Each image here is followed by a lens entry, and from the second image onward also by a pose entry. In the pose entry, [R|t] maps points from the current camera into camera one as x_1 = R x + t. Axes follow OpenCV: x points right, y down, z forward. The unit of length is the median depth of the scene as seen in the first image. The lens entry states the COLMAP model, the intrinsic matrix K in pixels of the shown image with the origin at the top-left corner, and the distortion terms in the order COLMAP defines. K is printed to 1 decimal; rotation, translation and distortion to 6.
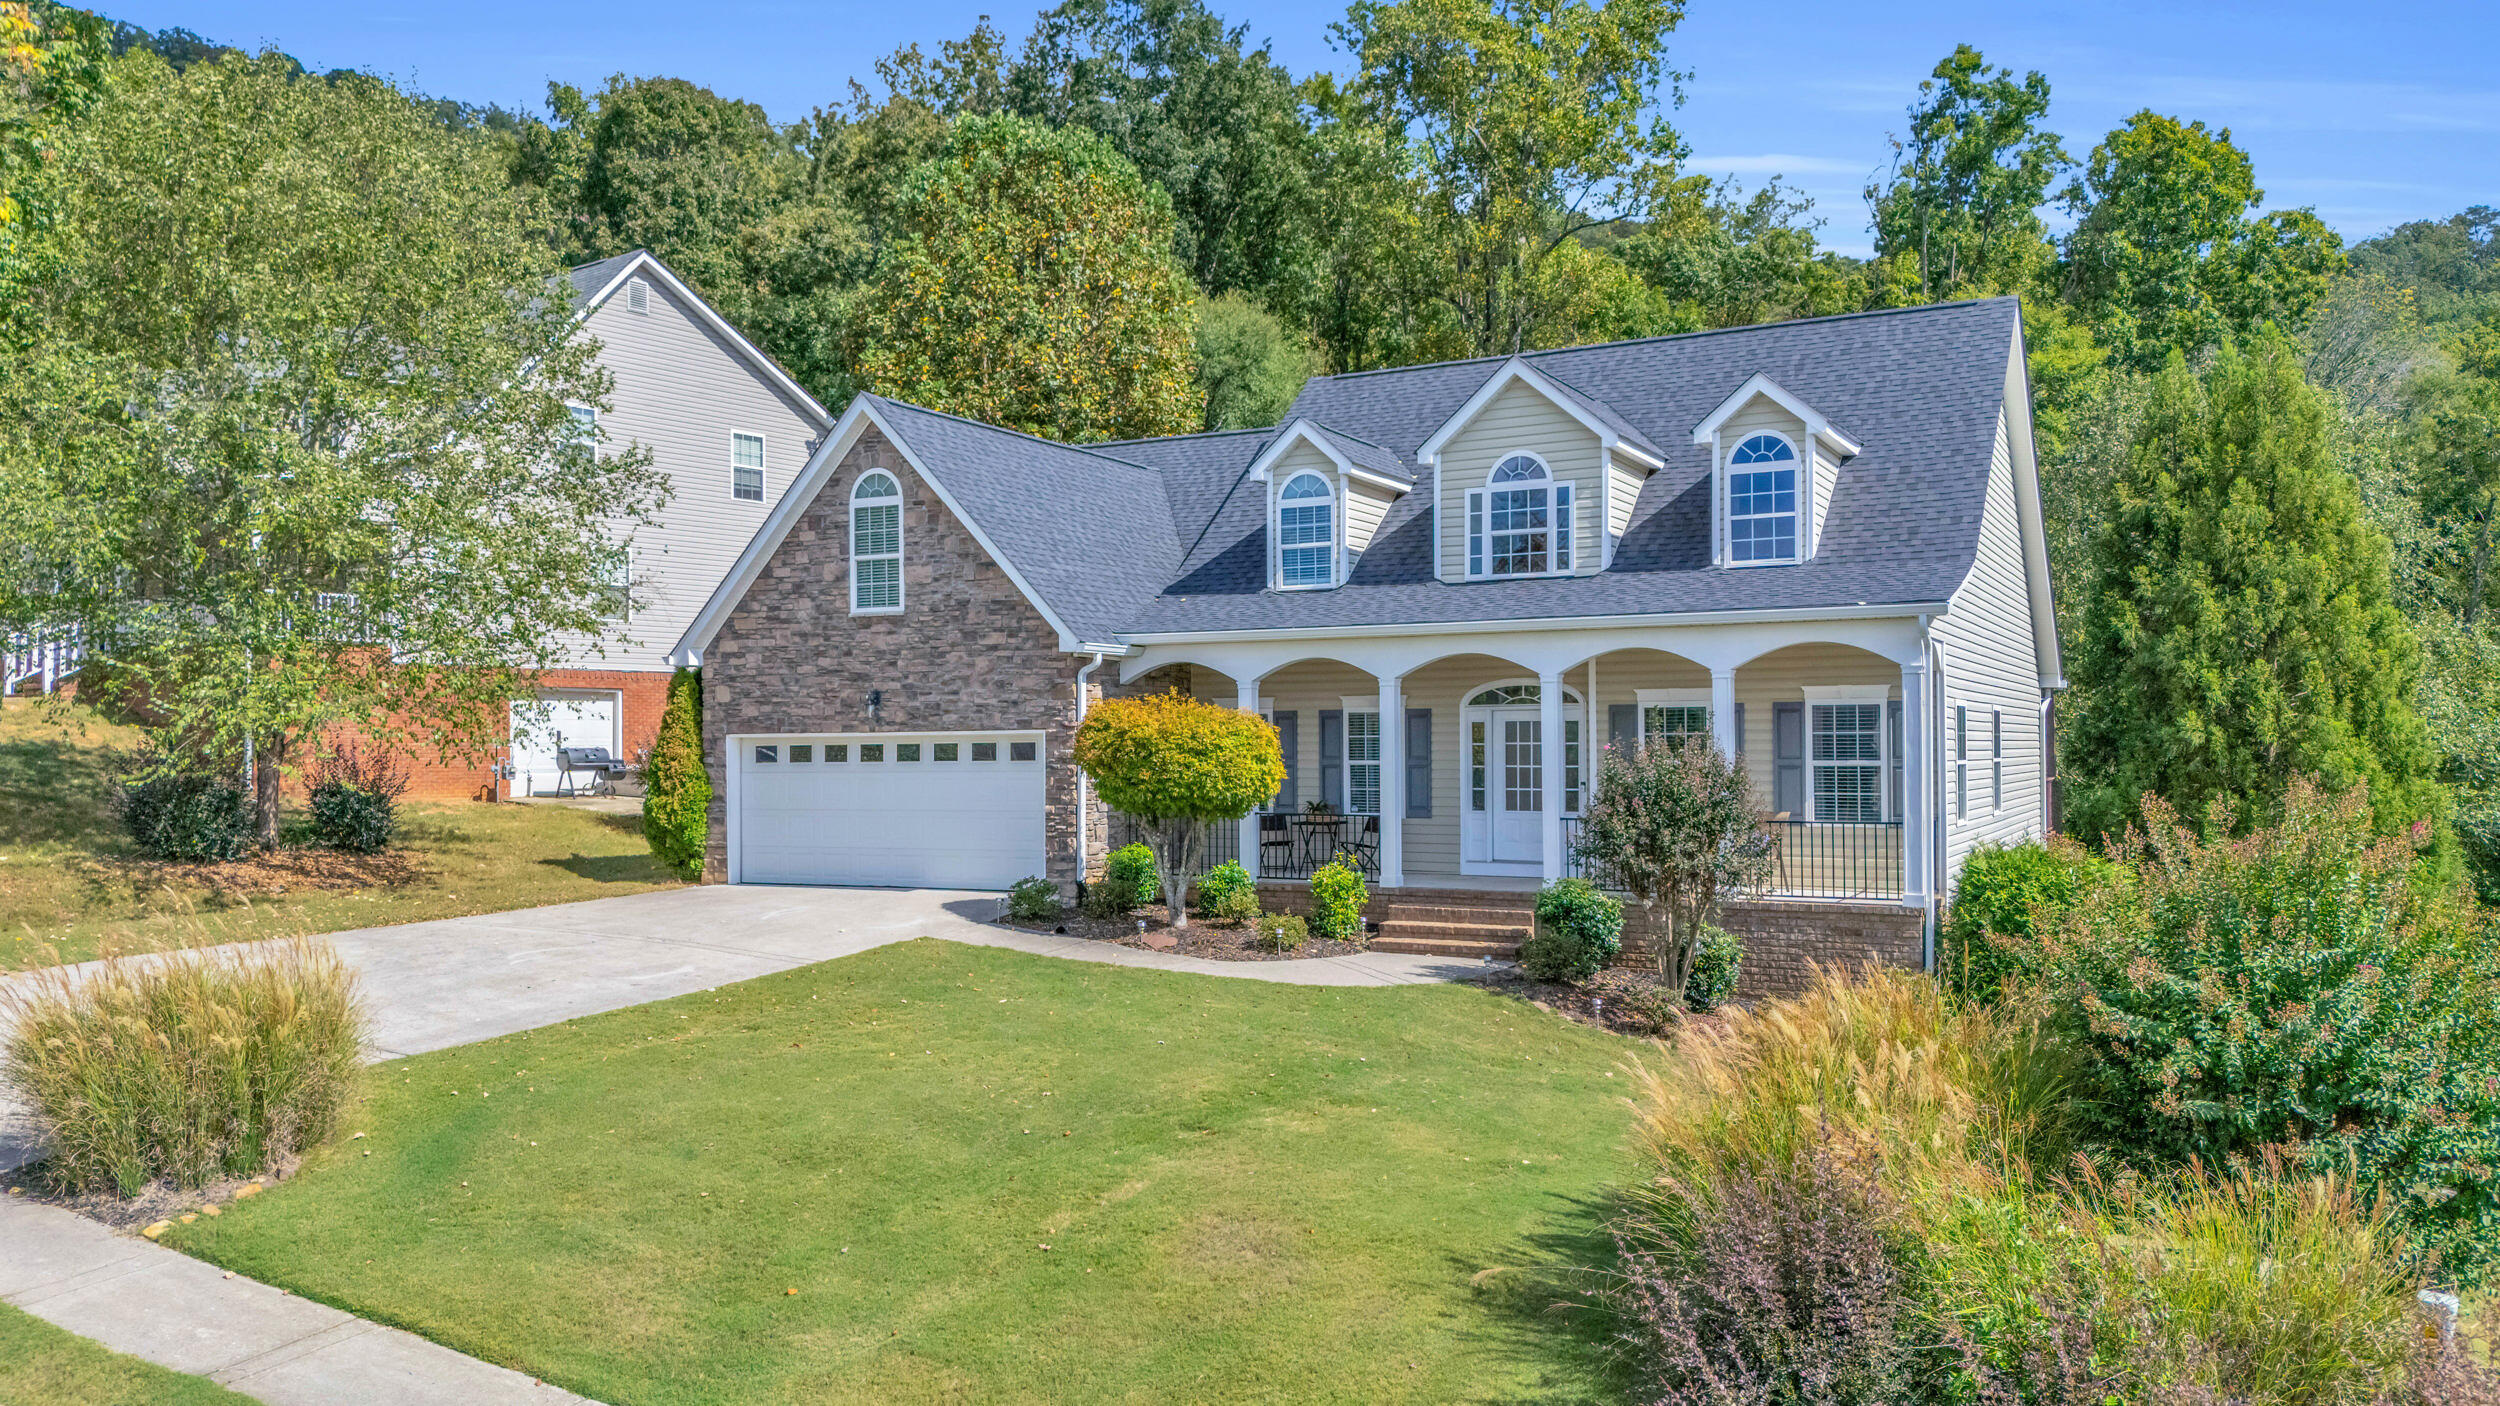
lens RADIAL K [[1694.0, 0, 1250.0], [0, 1694.0, 703.0], [0, 0, 1]] dist [0.214215, -0.000033]
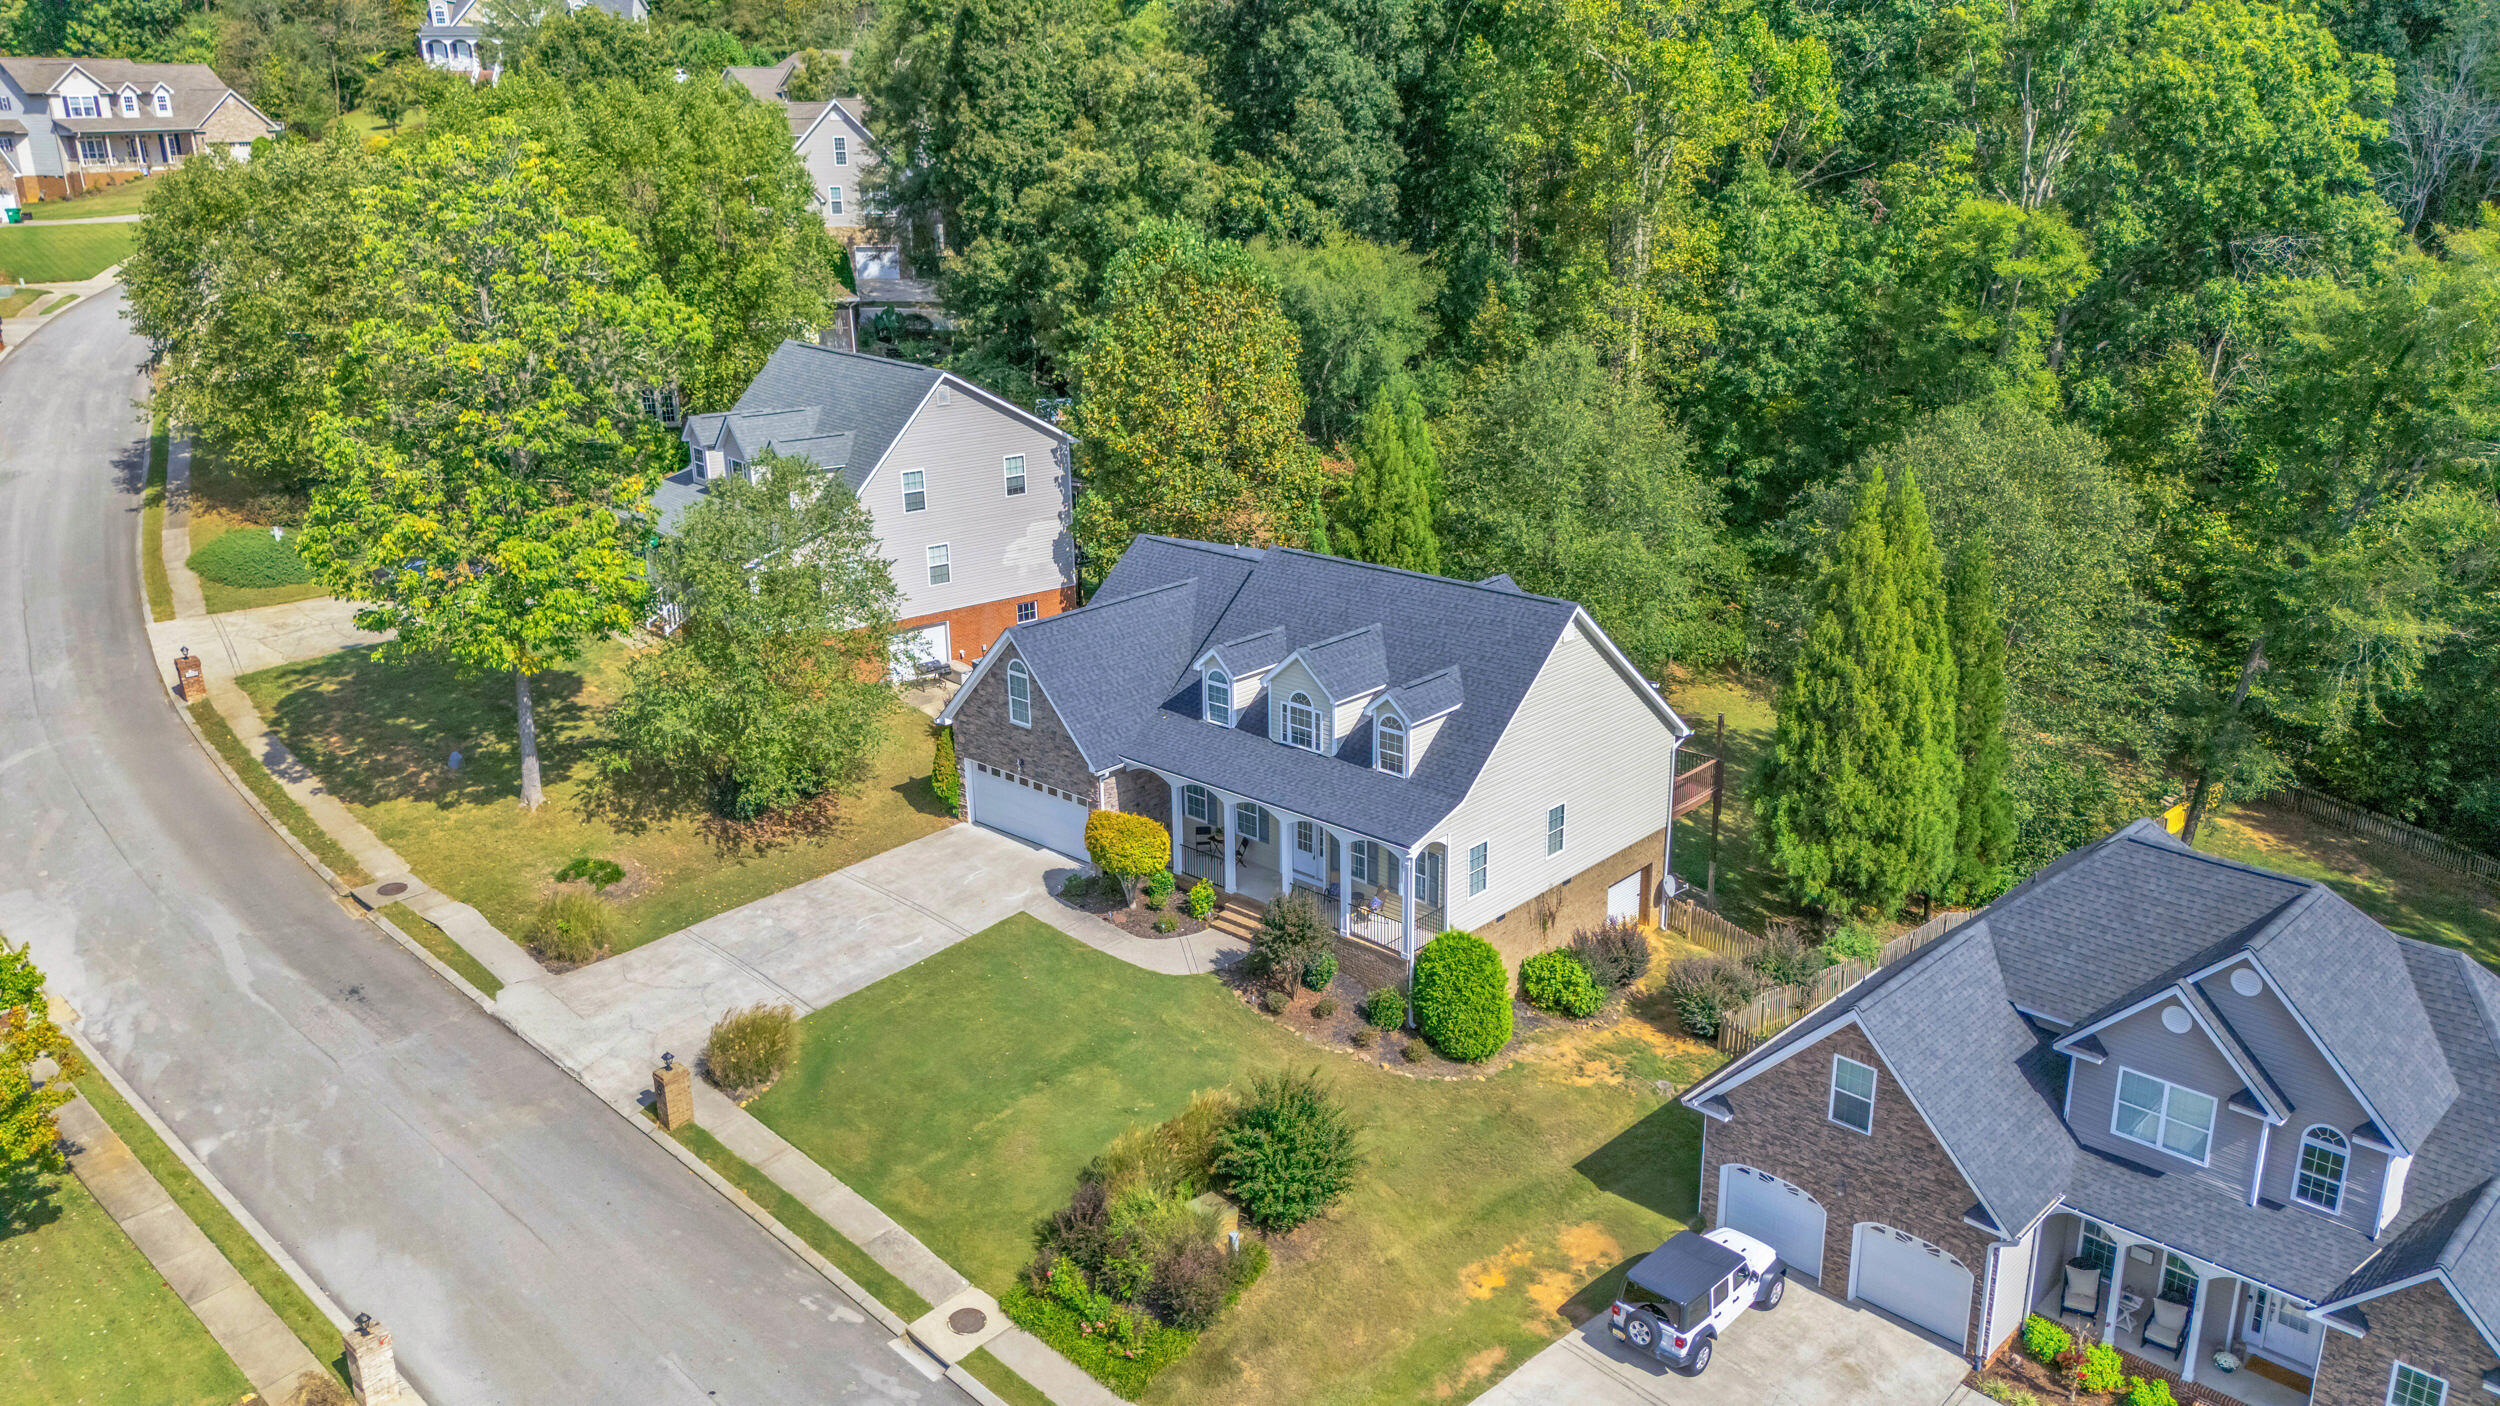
lens RADIAL K [[1694.0, 0, 1250.0], [0, 1694.0, 703.0], [0, 0, 1]] dist [0.214215, -0.000033]
pose [[0.965343, 0.064628, -0.252854, 0.581777], [0.020436, 0.947161, 0.320106, -0.743488], [0.260181, -0.314180, 0.913015, -0.815668]]
